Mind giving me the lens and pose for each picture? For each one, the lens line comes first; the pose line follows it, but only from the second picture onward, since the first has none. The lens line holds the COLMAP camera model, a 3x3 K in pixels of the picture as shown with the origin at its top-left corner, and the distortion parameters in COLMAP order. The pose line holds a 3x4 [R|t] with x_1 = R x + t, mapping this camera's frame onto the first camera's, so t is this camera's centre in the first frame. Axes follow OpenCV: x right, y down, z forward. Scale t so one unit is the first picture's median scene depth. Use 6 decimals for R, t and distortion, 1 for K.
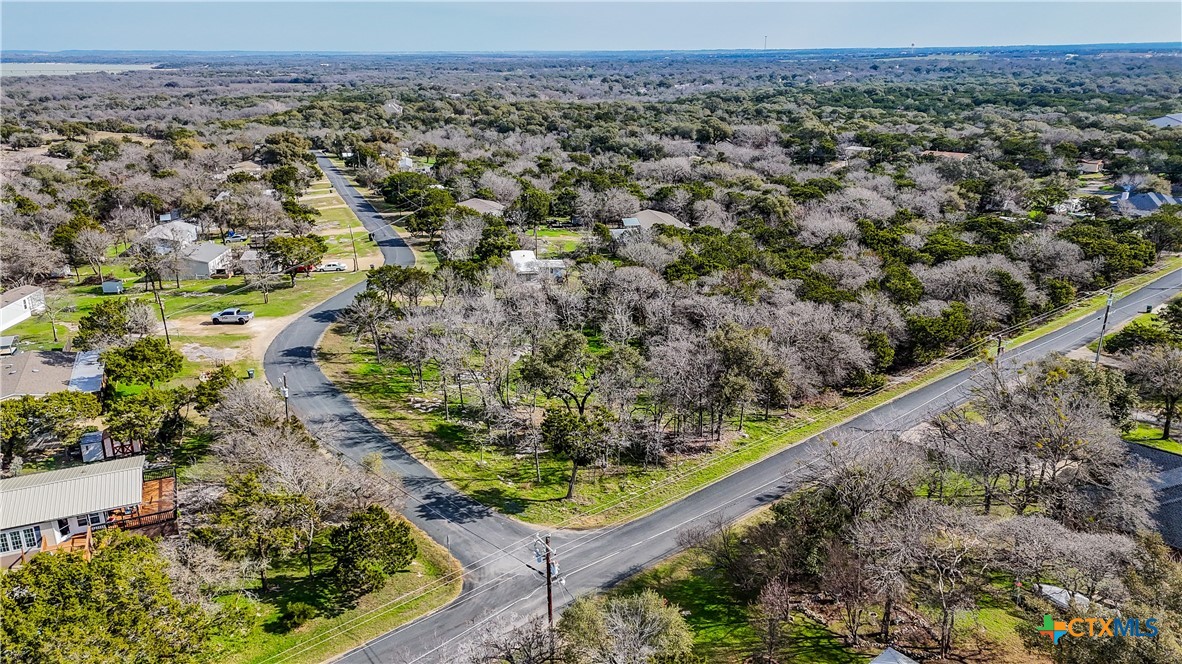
lens RADIAL K [[860.4, 0, 587.5], [0, 860.4, 333.3], [0, 0, 1]] dist [0.081386, -0.072145]
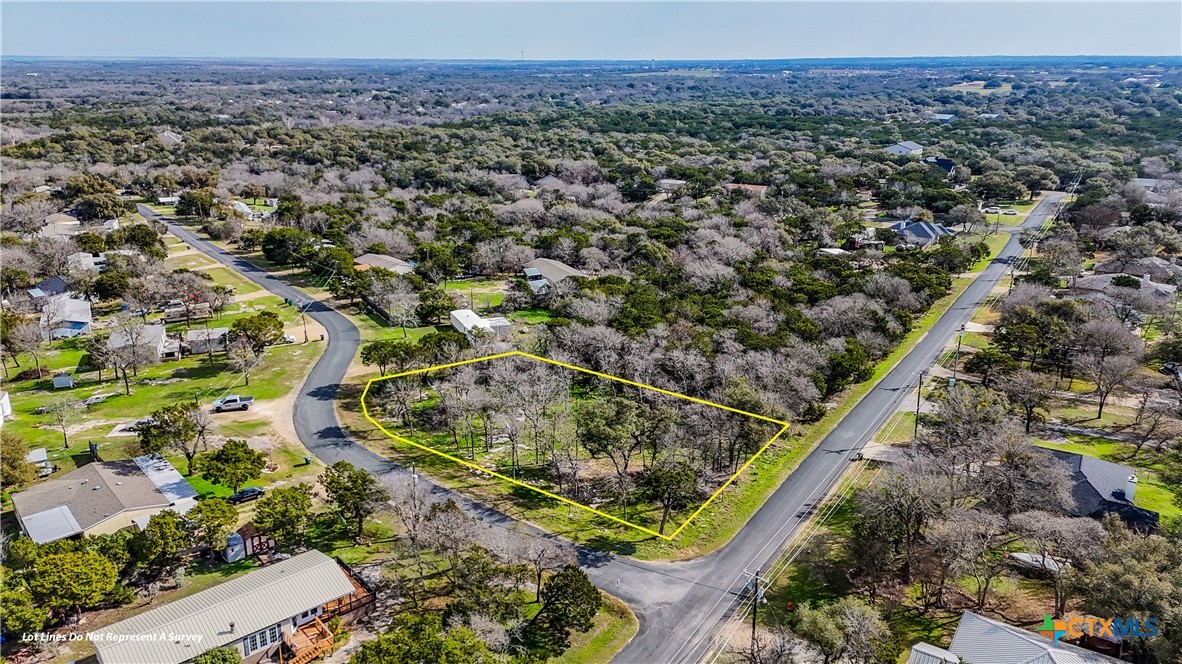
lens RADIAL K [[860.4, 0, 587.5], [0, 860.4, 333.3], [0, 0, 1]] dist [0.081386, -0.072145]
pose [[0.962546, -0.076311, 0.260157, -0.091016], [0.078656, 0.996901, 0.001400, -0.024513], [-0.259457, 0.019115, 0.965565, -0.043016]]
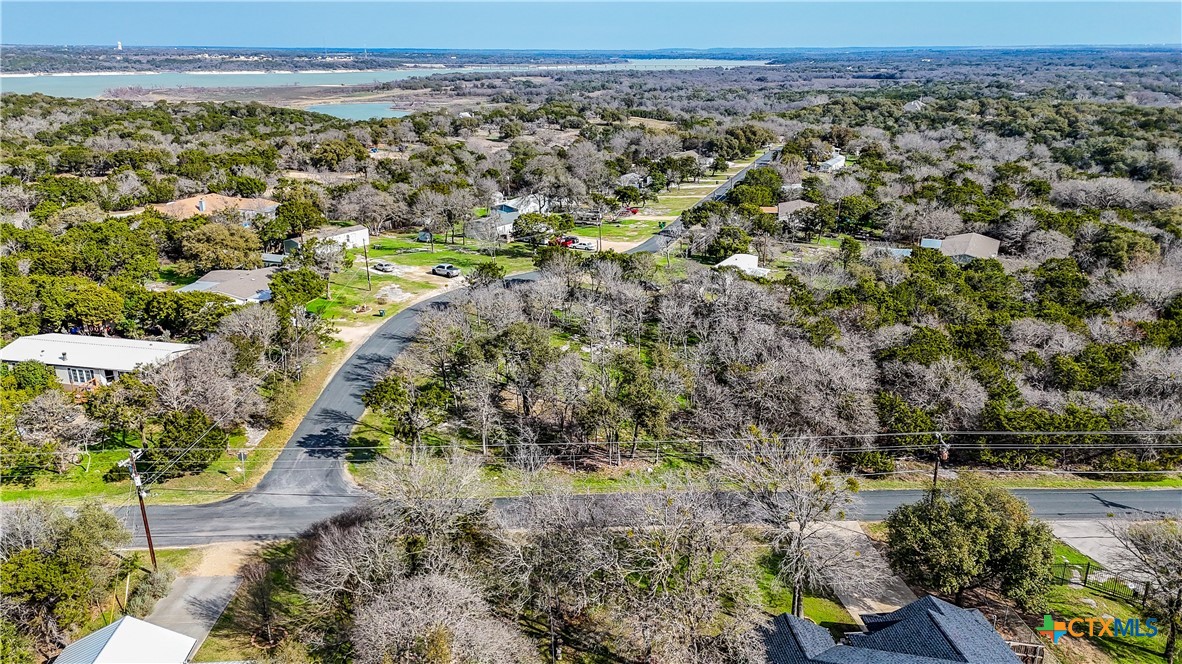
lens RADIAL K [[866.4, 0, 591.0], [0, 866.4, 332.0], [0, 0, 1]] dist [0.064517, -0.048337]
pose [[0.796170, 0.192594, -0.573603, 0.156253], [-0.191507, 0.979464, 0.063051, -0.017103], [0.573967, 0.059650, 0.816703, 0.049380]]
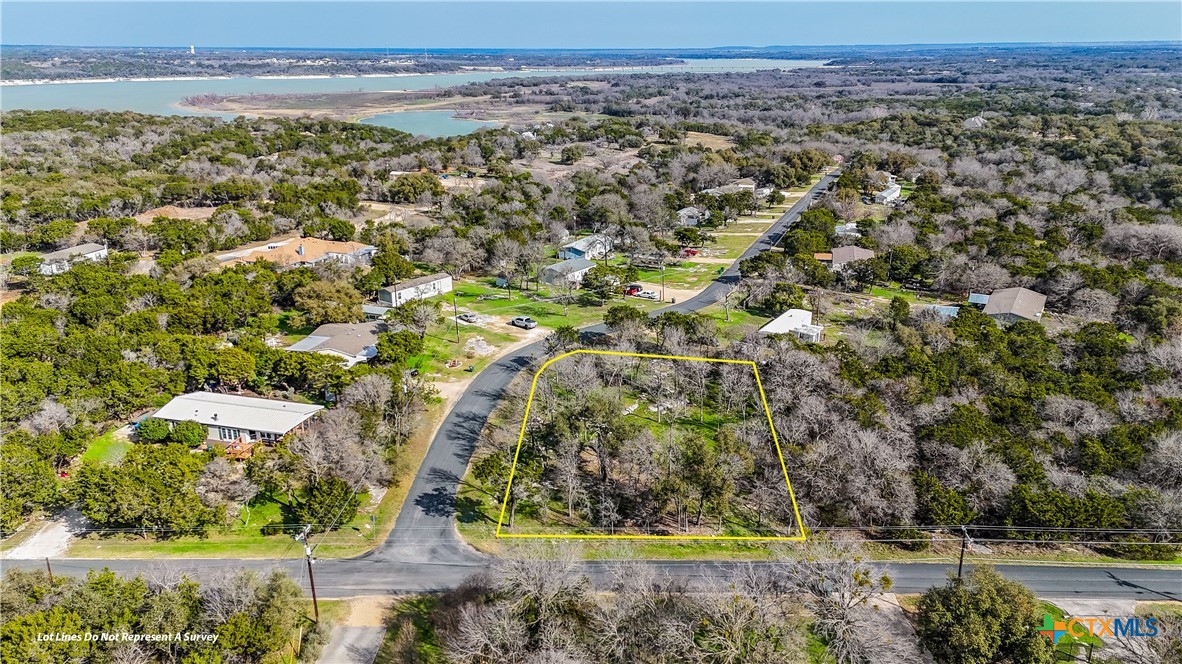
lens RADIAL K [[860.4, 0, 587.5], [0, 860.4, 333.3], [0, 0, 1]] dist [0.081386, -0.072145]
pose [[0.755223, 0.203601, -0.623044, 0.167337], [-0.198151, 0.976977, 0.079072, -0.043157], [0.624799, 0.063740, 0.778180, 0.014113]]
